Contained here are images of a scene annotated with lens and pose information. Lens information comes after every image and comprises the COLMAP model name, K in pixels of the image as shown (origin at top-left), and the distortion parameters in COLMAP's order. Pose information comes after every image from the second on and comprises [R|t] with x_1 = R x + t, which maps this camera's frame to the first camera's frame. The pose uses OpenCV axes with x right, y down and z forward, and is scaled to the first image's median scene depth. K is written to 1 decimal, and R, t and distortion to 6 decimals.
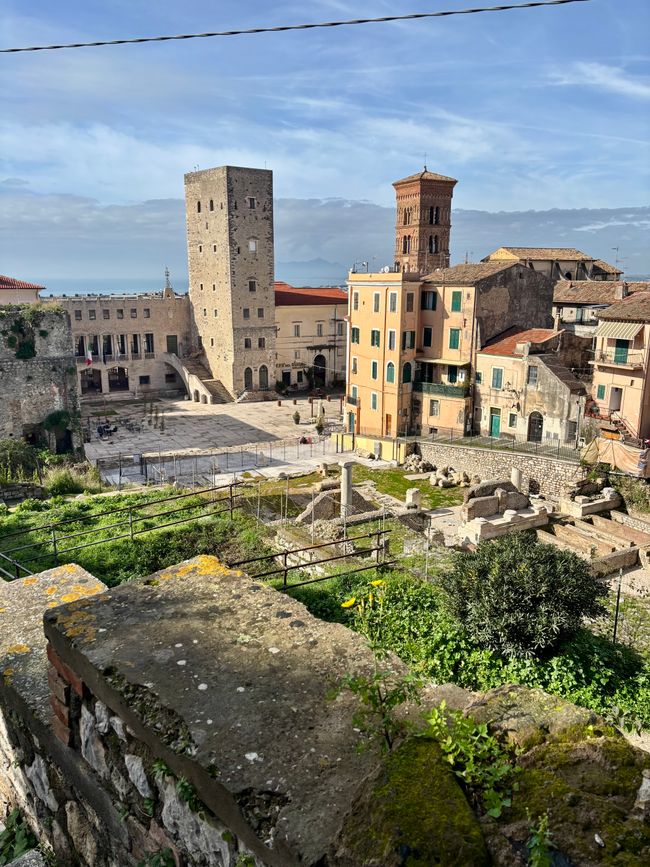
lens RADIAL K [[667.3, 0, 304.1], [0, 667.3, 429.6], [0, 0, 1]] dist [0.050203, -0.063745]
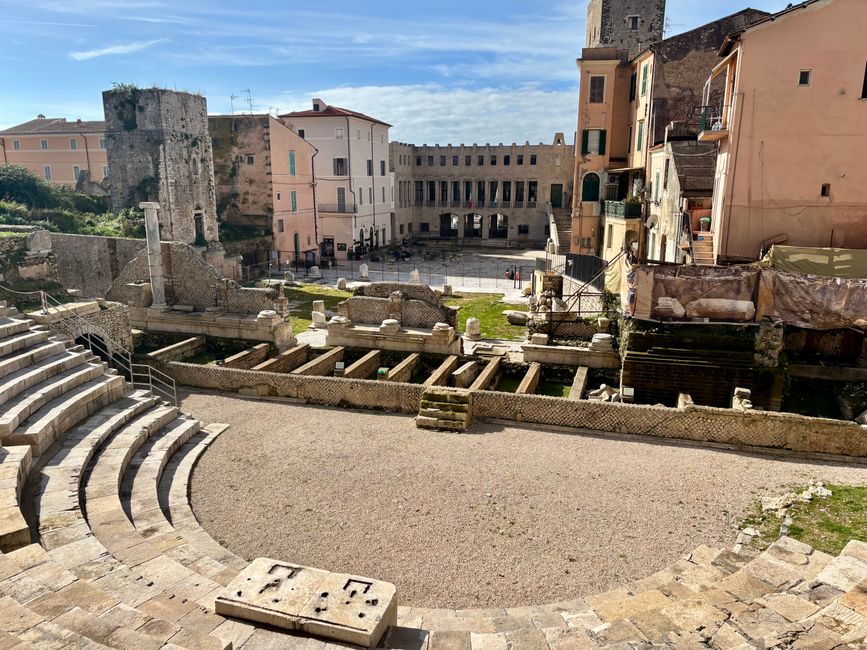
lens RADIAL K [[667.3, 0, 433.5], [0, 667.3, 325.0], [0, 0, 1]] dist [0.050203, -0.063745]
pose [[0.700969, 0.154002, -0.696367, 0.570559], [-0.168985, 0.984468, 0.047614, 0.059283], [0.692883, 0.084300, 0.716105, 0.353221]]
